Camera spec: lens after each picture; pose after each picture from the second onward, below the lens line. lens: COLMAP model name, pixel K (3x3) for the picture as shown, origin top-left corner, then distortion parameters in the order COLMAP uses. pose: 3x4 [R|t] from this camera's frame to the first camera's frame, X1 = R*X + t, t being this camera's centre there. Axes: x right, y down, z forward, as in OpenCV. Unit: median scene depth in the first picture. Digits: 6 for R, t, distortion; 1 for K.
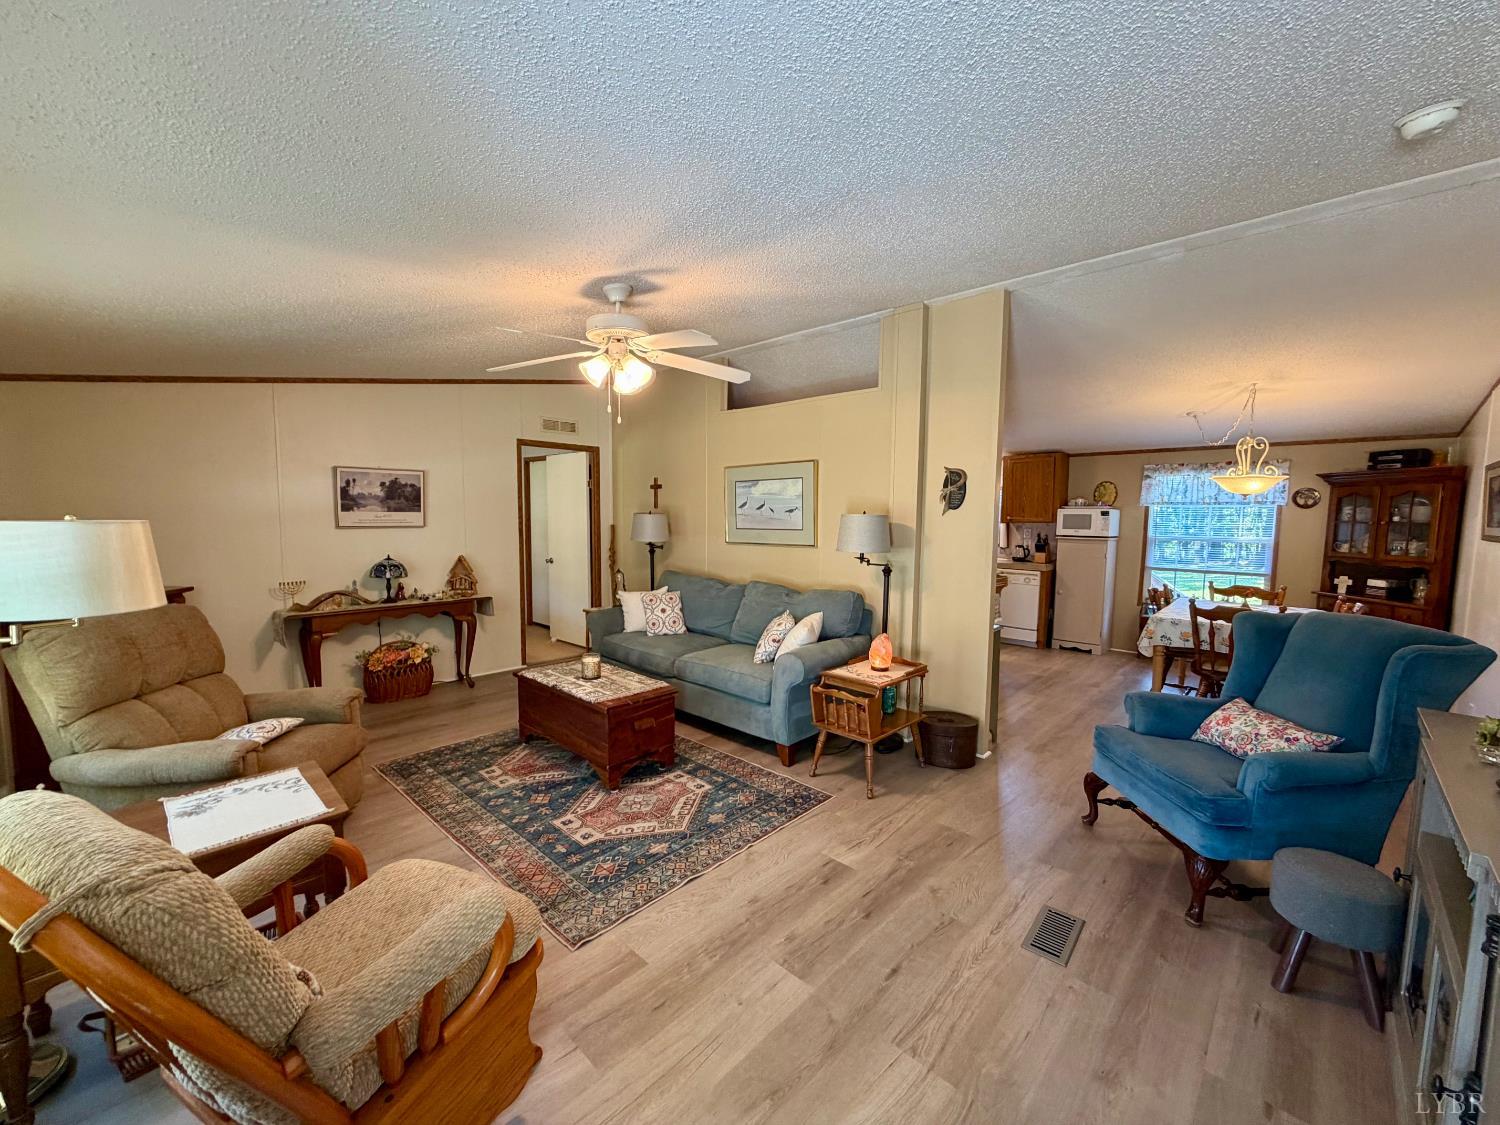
lens RADIAL K [[603.6, 0, 747.3], [0, 603.6, 567.0], [0, 0, 1]] dist [0.002195, 0.000086]
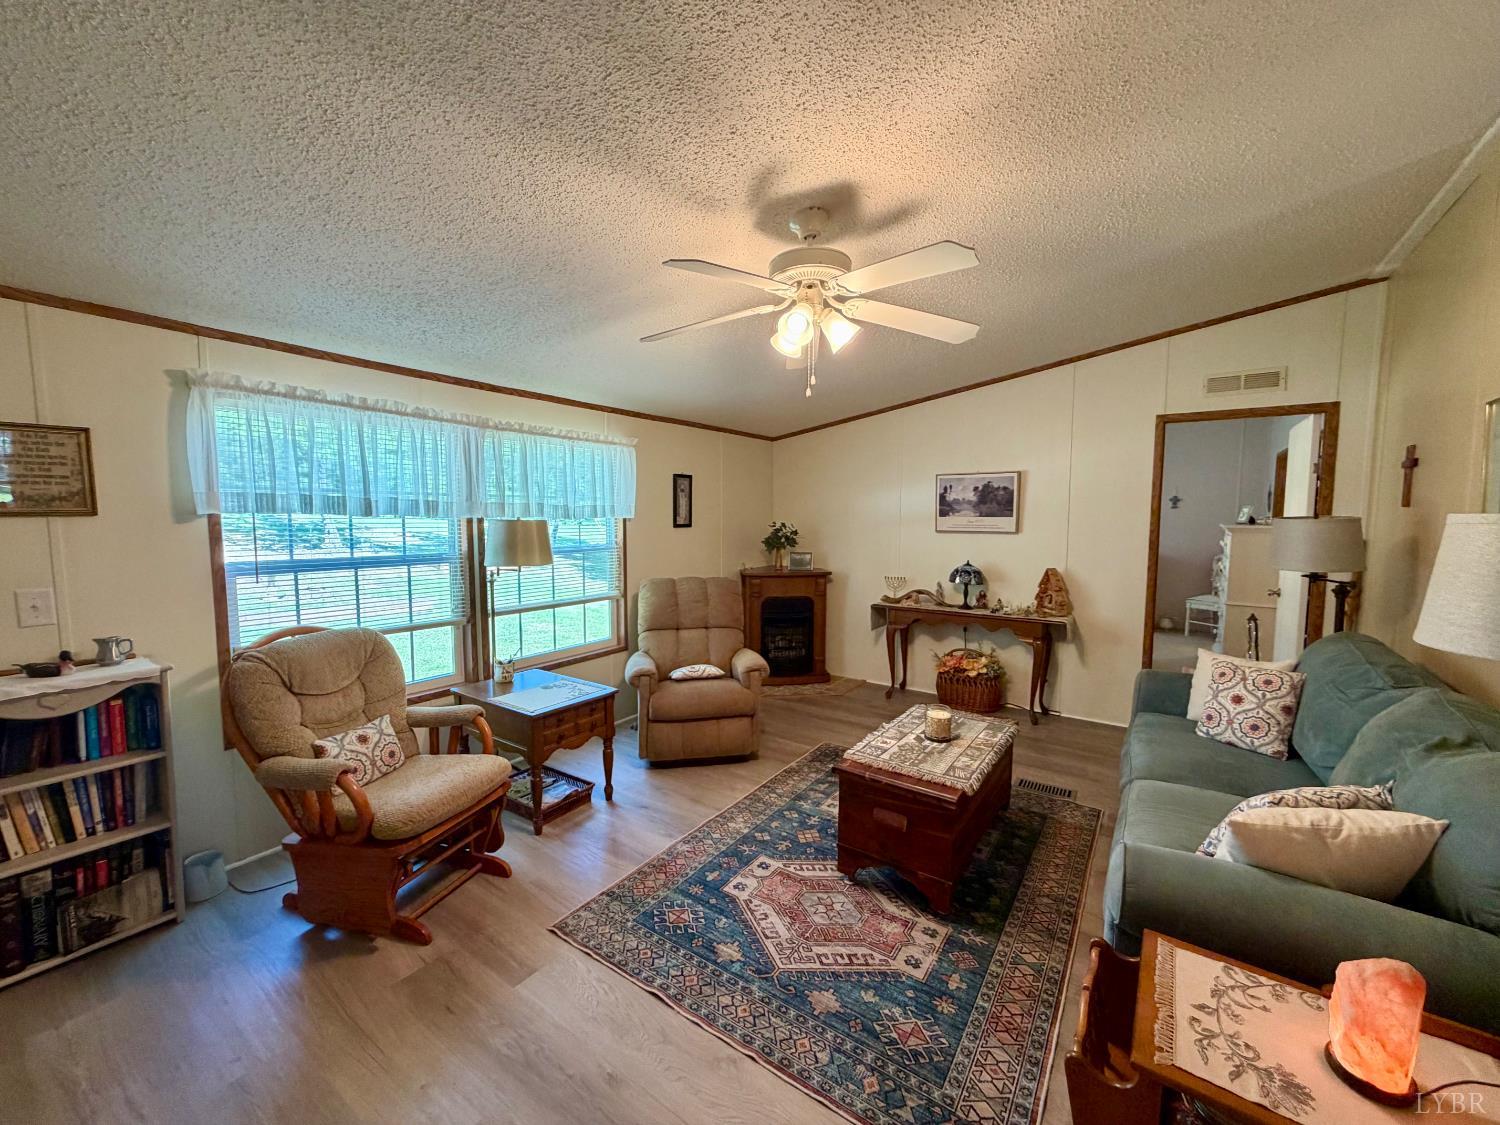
lens RADIAL K [[603.6, 0, 747.3], [0, 603.6, 567.0], [0, 0, 1]] dist [0.002195, 0.000086]
pose [[0.133062, 0.076096, -0.988182, 0.430538], [-0.090987, 0.993776, 0.064275, -0.051751], [0.986922, 0.081359, 0.139158, 0.657664]]
